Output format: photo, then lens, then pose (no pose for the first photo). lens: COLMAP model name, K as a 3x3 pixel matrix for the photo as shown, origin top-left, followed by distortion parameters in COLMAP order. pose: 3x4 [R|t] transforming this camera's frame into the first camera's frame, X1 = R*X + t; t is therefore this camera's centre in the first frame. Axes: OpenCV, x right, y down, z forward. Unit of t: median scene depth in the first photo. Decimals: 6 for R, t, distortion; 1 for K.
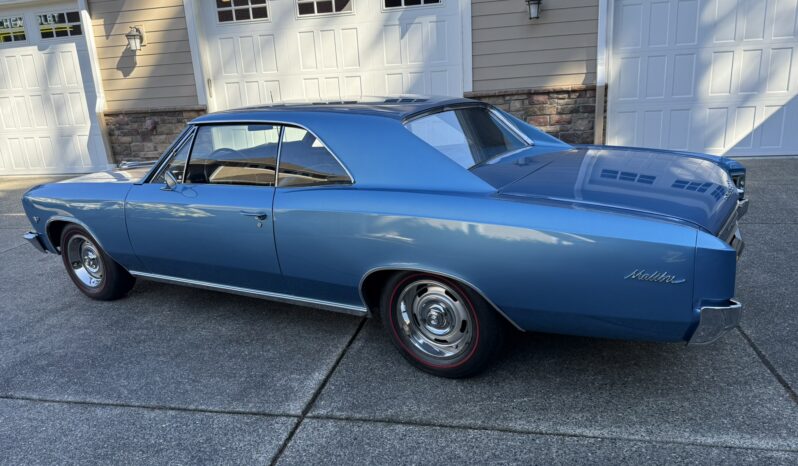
lens RADIAL K [[559.3, 0, 390.4], [0, 559.3, 232.2], [0, 0, 1]] dist [0.128572, -0.220193]
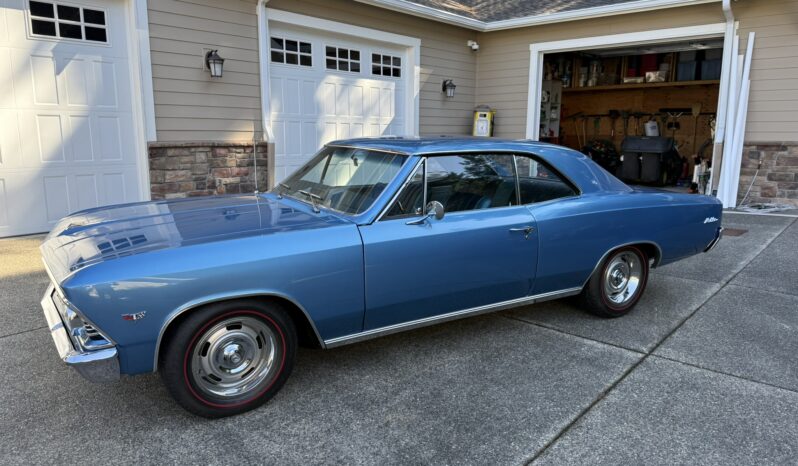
lens RADIAL K [[559.3, 0, 390.4], [0, 559.3, 232.2], [0, 0, 1]] dist [0.128572, -0.220193]
pose [[0.477757, -0.093824, 0.873468, -0.522400], [0.193986, 0.981004, -0.000728, -0.029567], [-0.856807, 0.169788, 0.486882, 0.254335]]
